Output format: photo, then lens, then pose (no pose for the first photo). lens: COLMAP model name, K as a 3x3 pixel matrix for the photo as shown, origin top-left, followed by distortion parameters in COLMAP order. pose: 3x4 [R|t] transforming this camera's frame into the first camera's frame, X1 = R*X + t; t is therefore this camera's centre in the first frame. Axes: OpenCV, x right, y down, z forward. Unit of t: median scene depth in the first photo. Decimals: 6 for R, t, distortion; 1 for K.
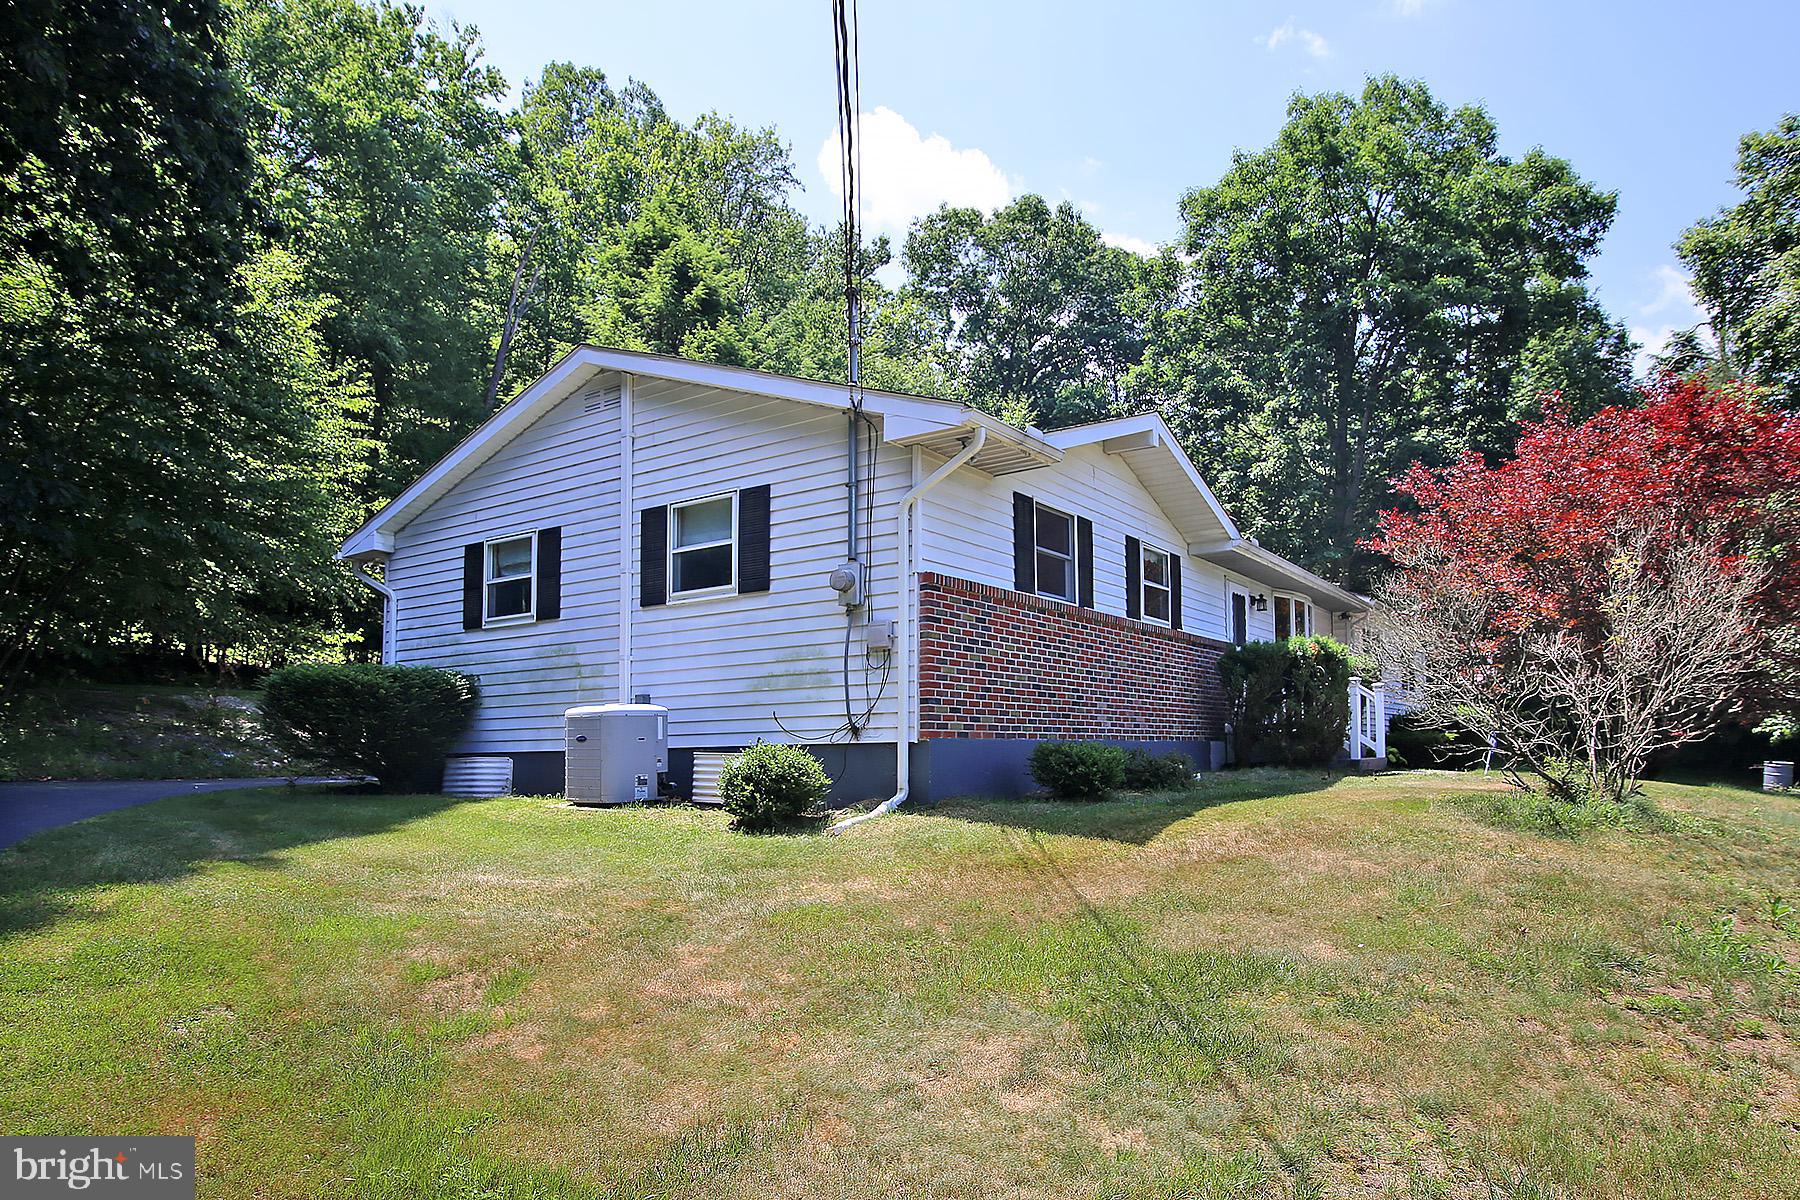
lens RADIAL K [[1075.1, 0, 894.9], [0, 1075.1, 611.0], [0, 0, 1]] dist [-0.005150, -0.001406]
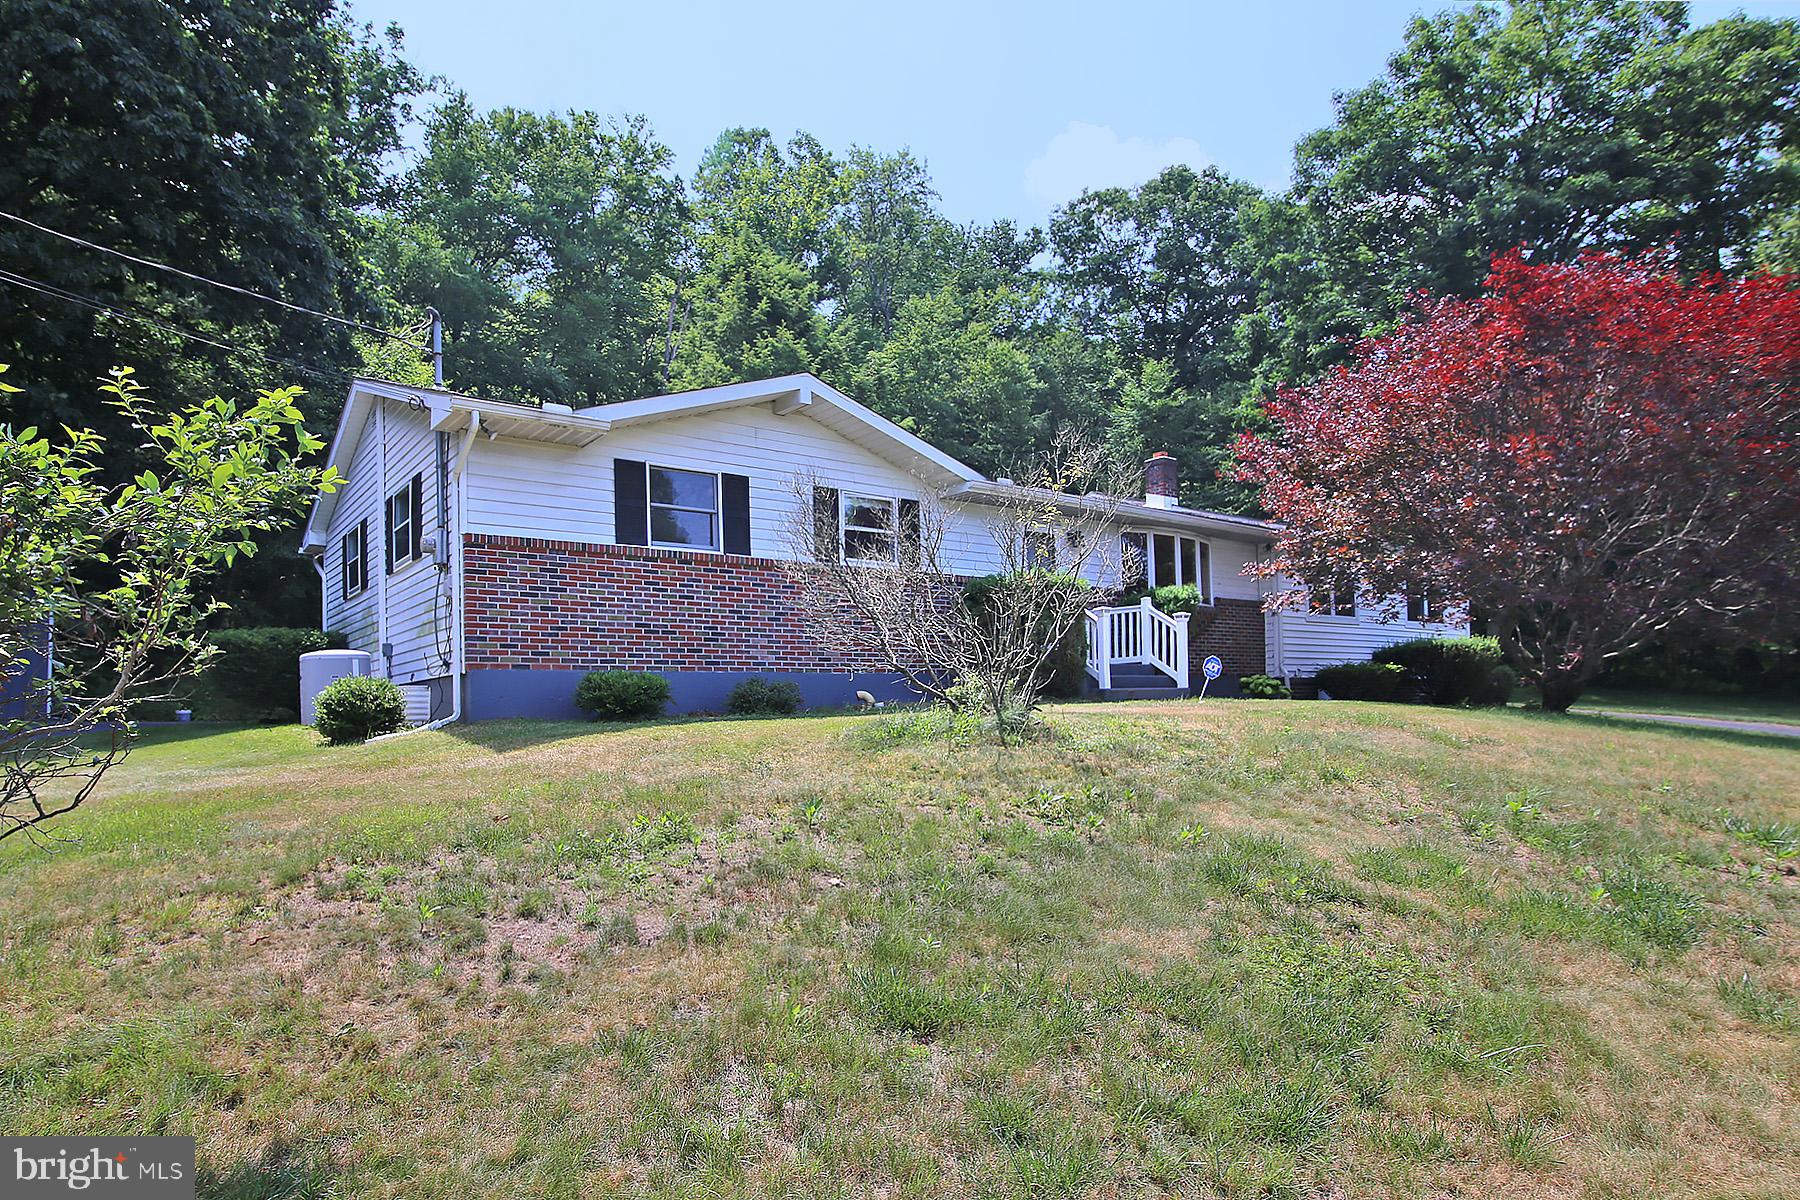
lens RADIAL K [[962.2, 0, 905.0], [0, 962.2, 588.1], [0, 0, 1]] dist [-0.022426, -0.000909]
pose [[0.950904, -0.051220, -0.305218, 0.173220], [0.054879, 0.998487, 0.003416, 0.010341], [0.304582, -0.019998, 0.952276, 0.025663]]
